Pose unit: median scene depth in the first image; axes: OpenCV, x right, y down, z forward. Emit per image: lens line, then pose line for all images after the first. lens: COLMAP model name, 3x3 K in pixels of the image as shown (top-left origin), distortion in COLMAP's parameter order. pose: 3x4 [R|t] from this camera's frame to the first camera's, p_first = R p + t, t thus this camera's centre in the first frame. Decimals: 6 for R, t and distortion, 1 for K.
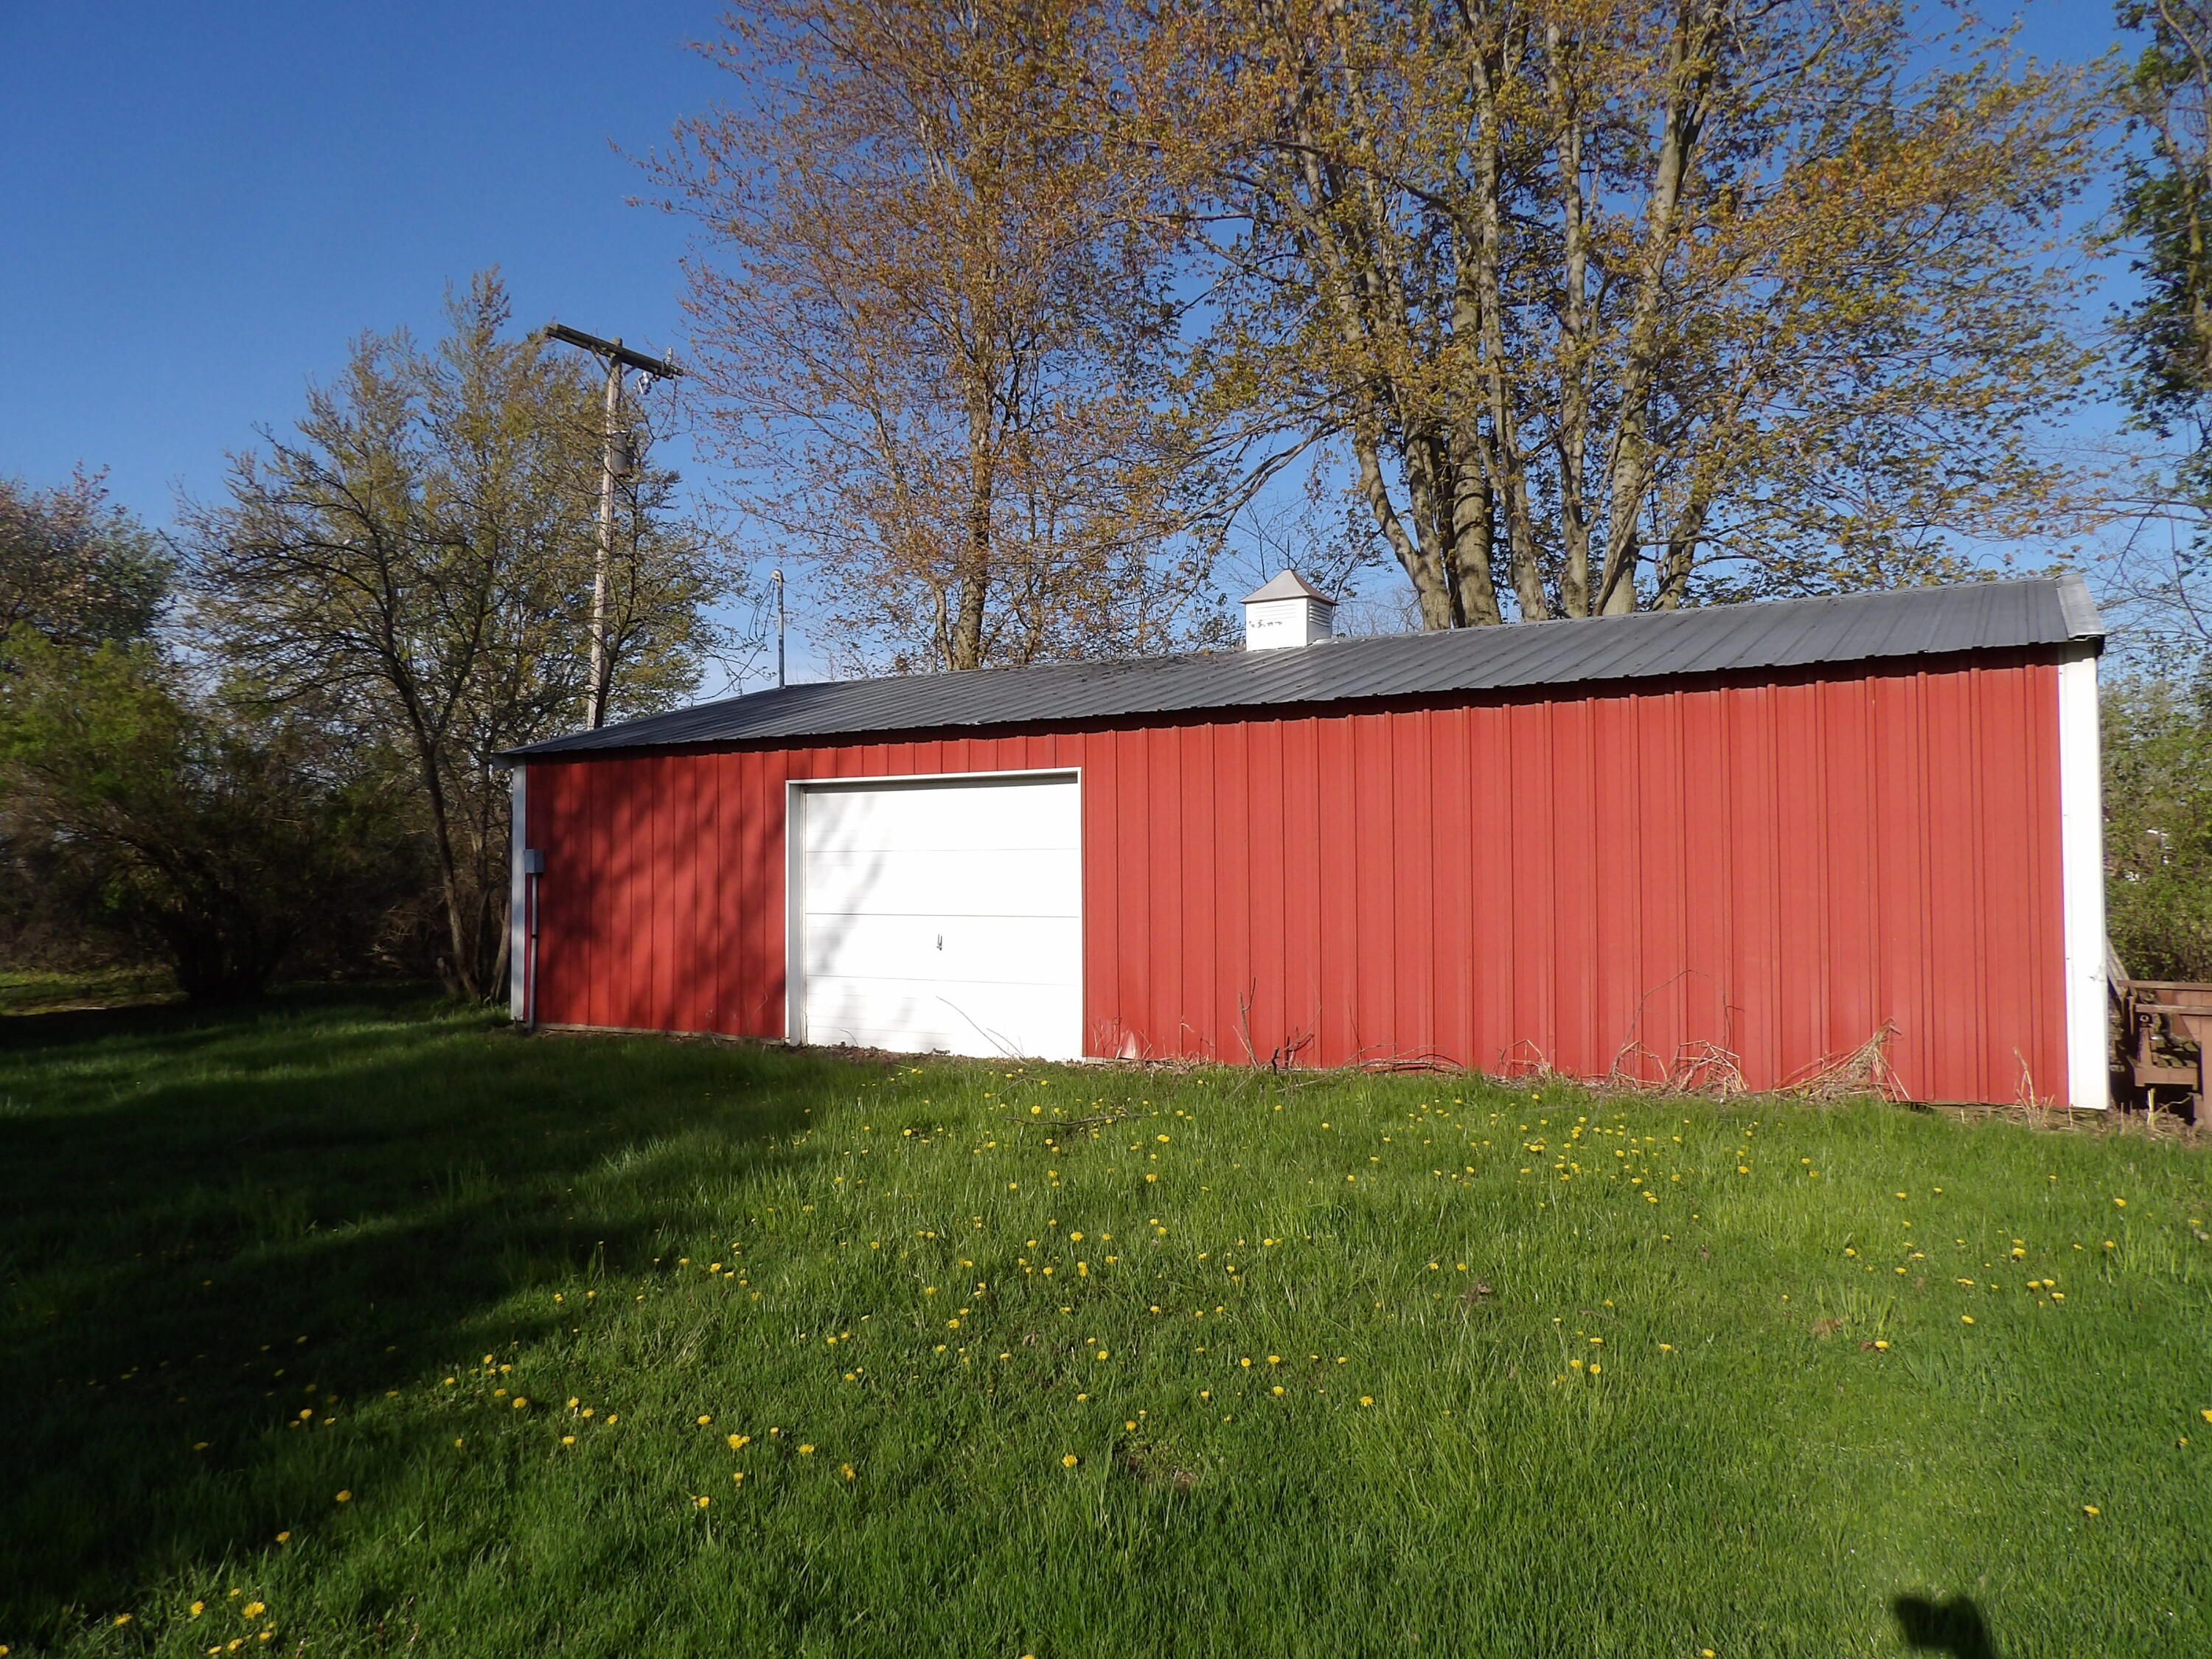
lens RADIAL K [[1553.7, 0, 1106.3], [0, 1553.7, 853.6], [0, 0, 1]] dist [0.000185, 0.002283]
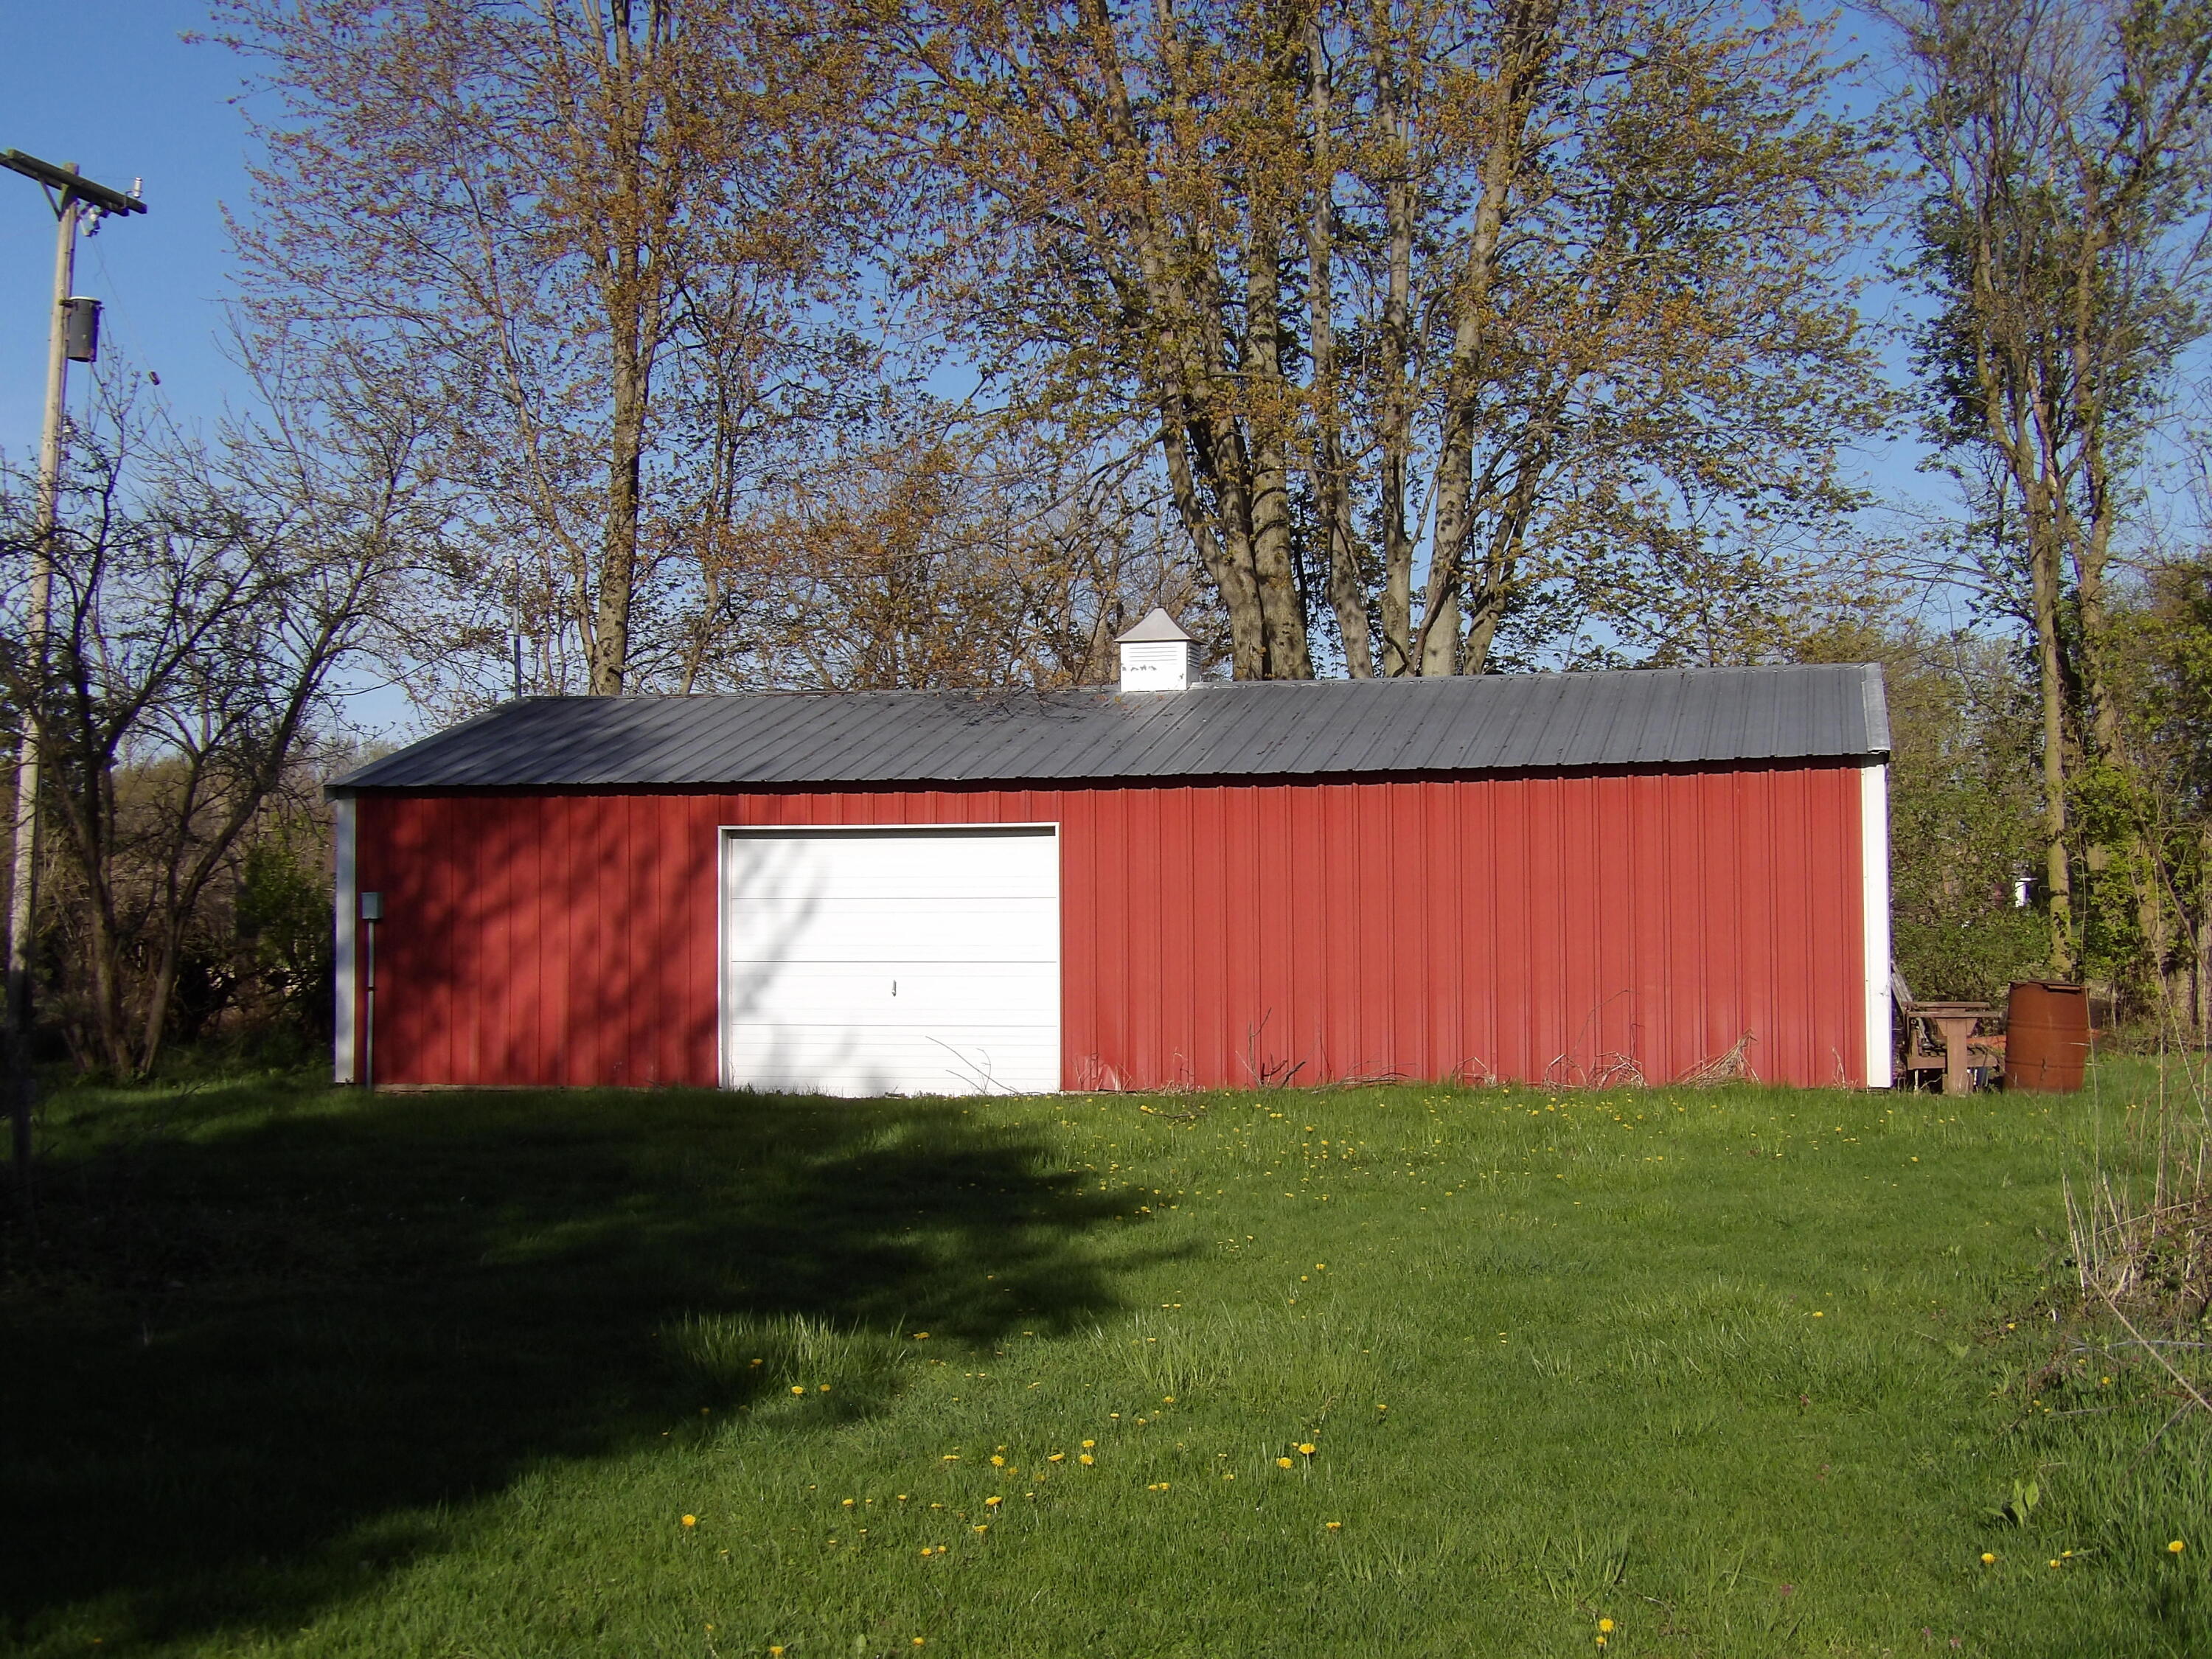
lens RADIAL K [[2957.0, 0, 1106.0], [0, 2957.0, 829.5], [0, 0, 1]] dist [0.017423, 0.019569]
pose [[0.953407, 0.023539, 0.300768, -0.514661], [-0.014474, 0.999372, -0.032333, 0.016170], [-0.301340, 0.026473, 0.953149, -0.820759]]
